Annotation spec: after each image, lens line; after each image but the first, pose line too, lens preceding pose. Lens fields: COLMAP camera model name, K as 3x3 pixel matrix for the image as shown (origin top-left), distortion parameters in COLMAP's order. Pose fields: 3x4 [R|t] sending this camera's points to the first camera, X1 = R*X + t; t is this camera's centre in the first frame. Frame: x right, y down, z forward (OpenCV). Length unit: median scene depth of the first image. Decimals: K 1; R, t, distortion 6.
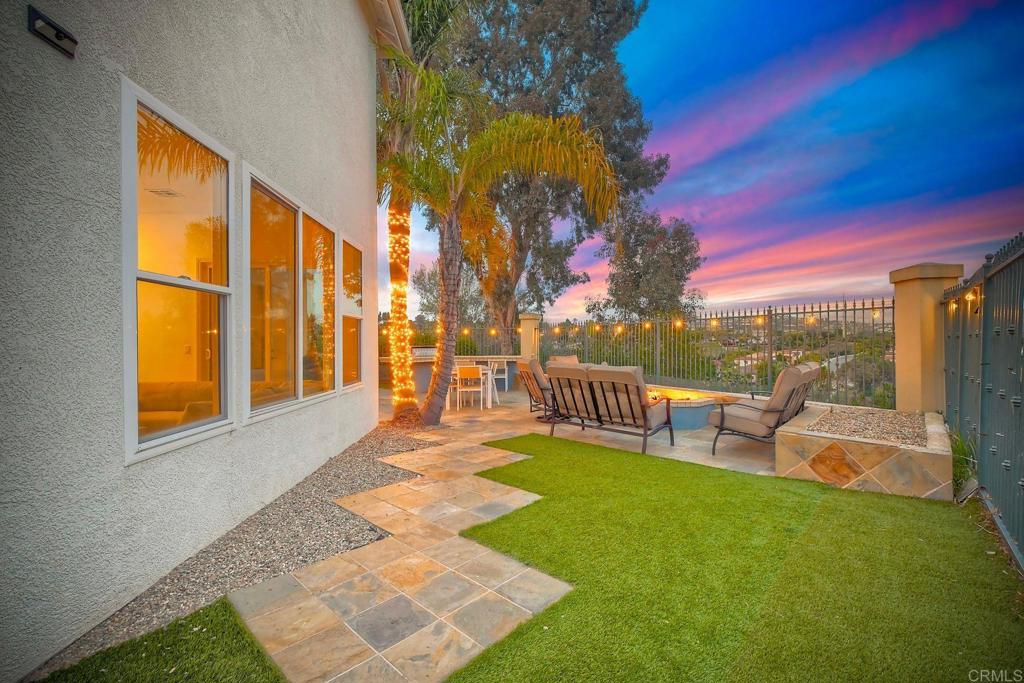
lens RADIAL K [[444.5, 0, 513.0], [0, 444.5, 343.0], [0, 0, 1]] dist [-0.000367, -0.000239]
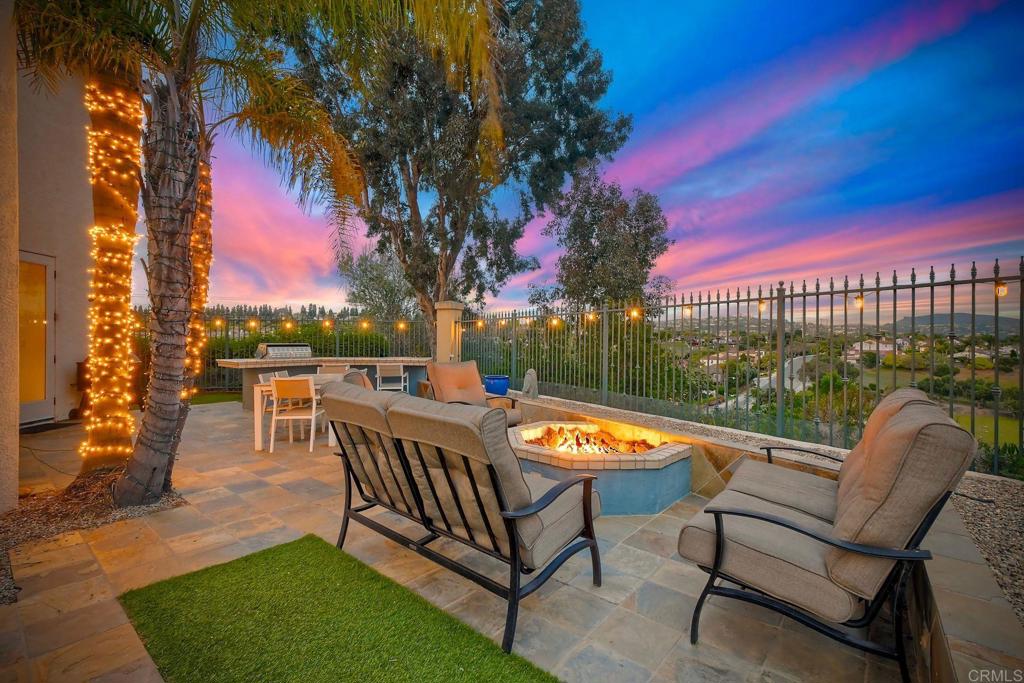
lens RADIAL K [[444.5, 0, 513.7], [0, 444.5, 344.5], [0, 0, 1]] dist [-0.000367, -0.000239]
pose [[0.997796, 0.008526, 0.065812, 0.083500], [-0.009110, 0.999922, 0.008578, -0.000769], [-0.065733, -0.009158, 0.997795, 0.195134]]
